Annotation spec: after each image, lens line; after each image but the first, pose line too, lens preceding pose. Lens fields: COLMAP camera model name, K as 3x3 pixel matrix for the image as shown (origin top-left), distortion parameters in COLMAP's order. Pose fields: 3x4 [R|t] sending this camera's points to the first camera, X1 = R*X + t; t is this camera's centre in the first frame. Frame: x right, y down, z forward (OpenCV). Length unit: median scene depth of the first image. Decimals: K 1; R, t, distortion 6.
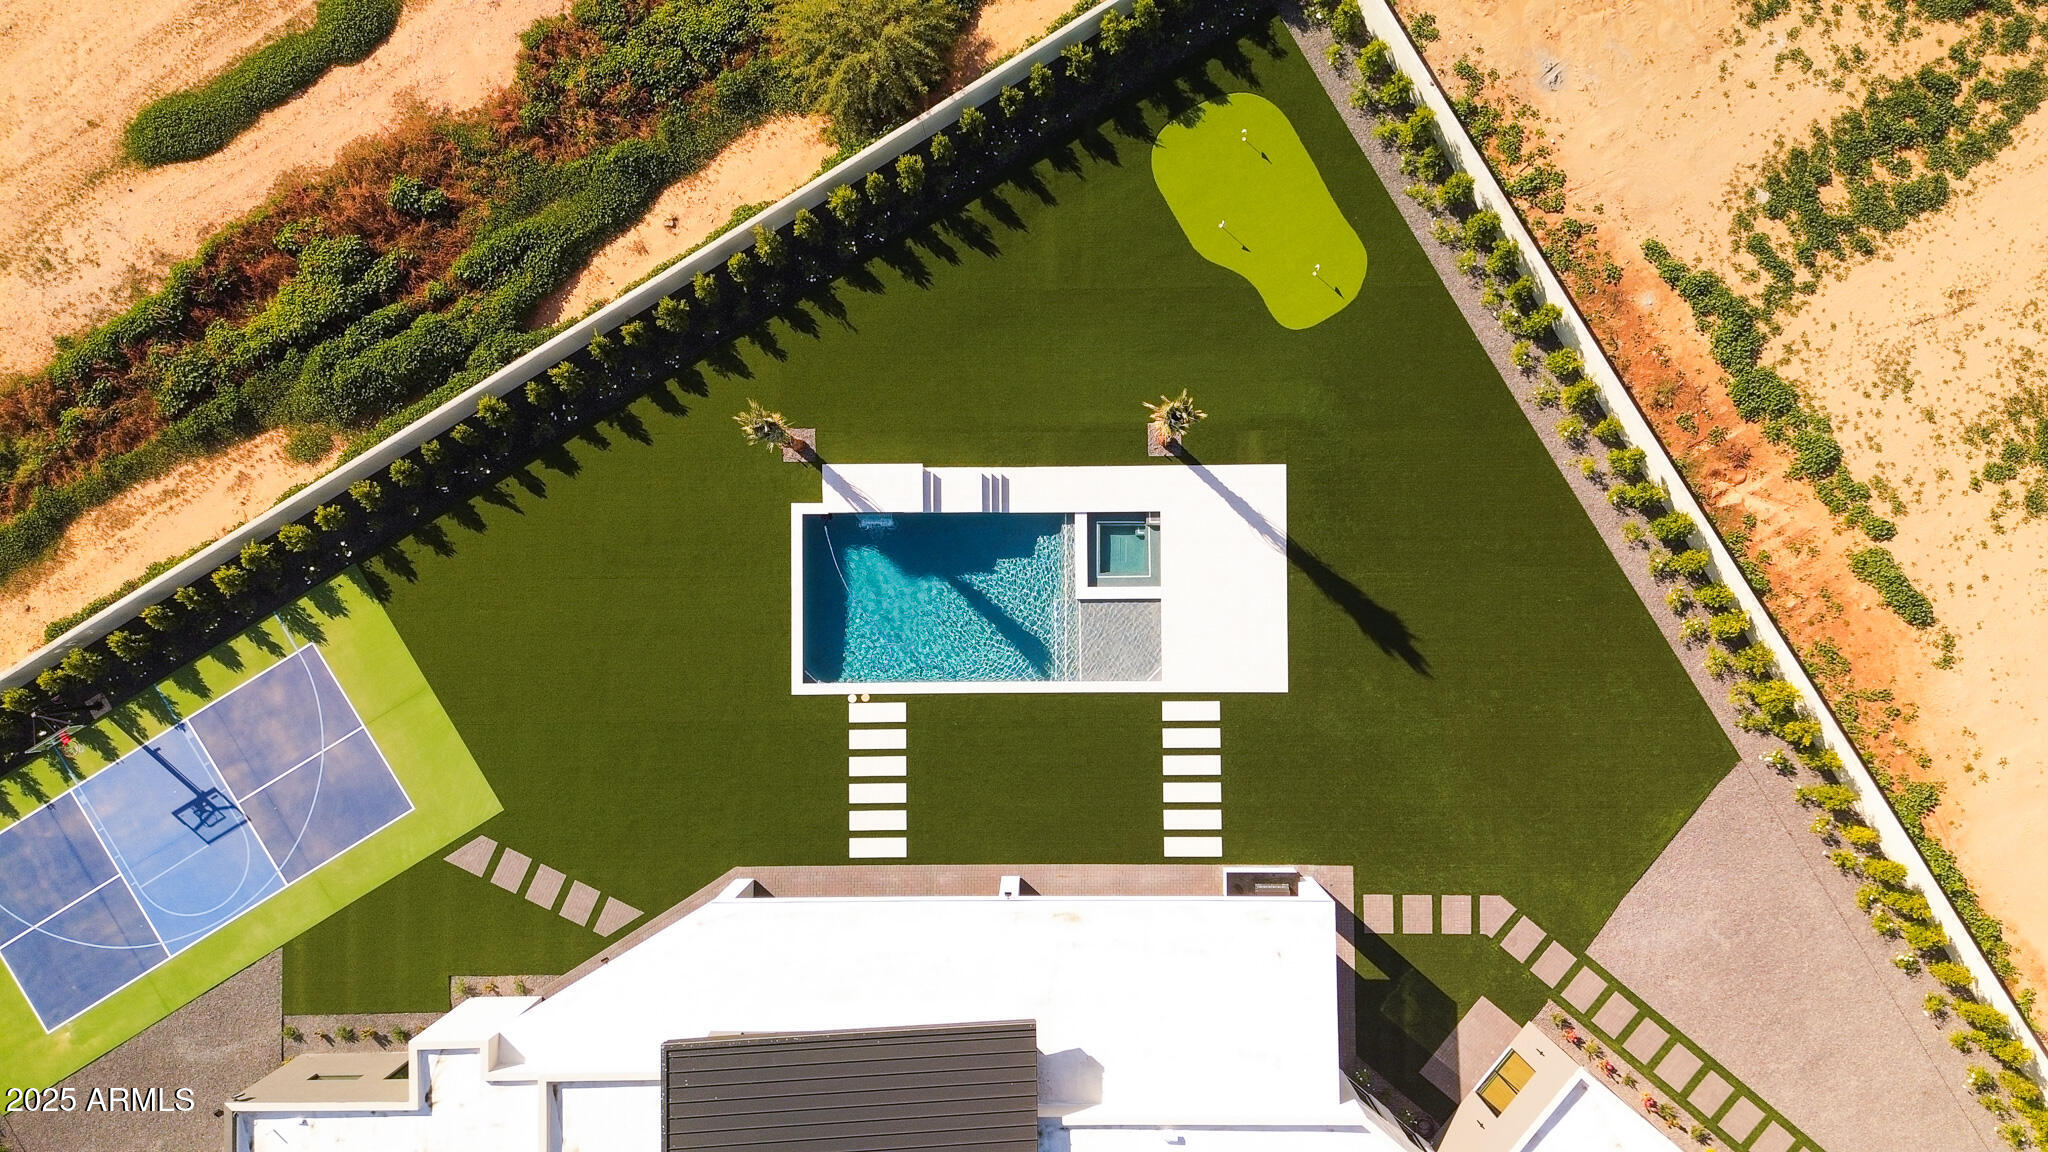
lens RADIAL K [[1476.7, 0, 1024.0], [0, 1476.7, 576.0], [0, 0, 1]] dist [0.085712, -0.106322]
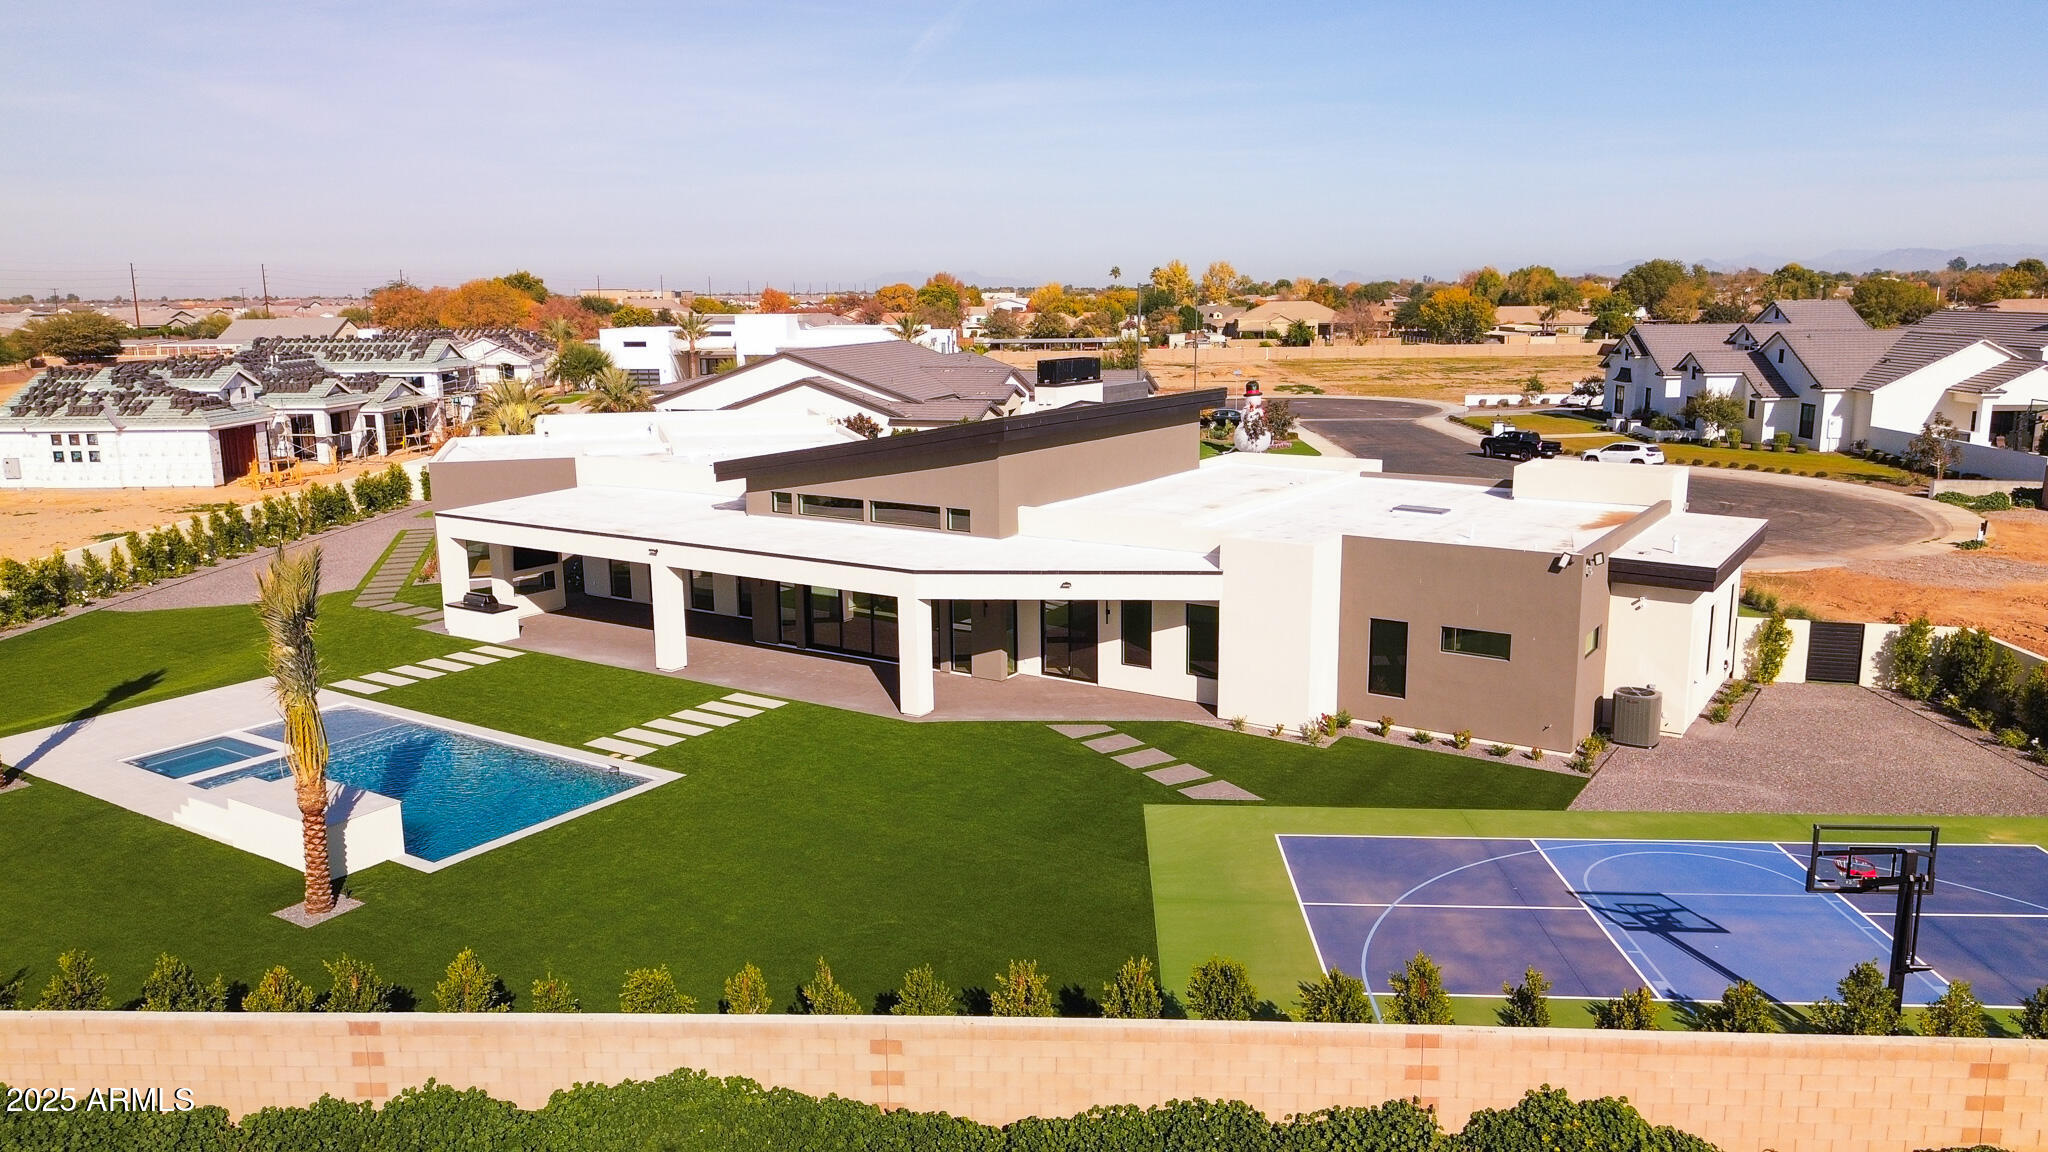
lens RADIAL K [[1476.7, 0, 1024.0], [0, 1476.7, 576.0], [0, 0, 1]] dist [0.085712, -0.106322]
pose [[-0.827775, -0.082908, 0.554900, -0.640829], [0.561059, -0.120814, 0.818912, -0.367624], [-0.000854, 0.989207, 0.146523, 0.810629]]
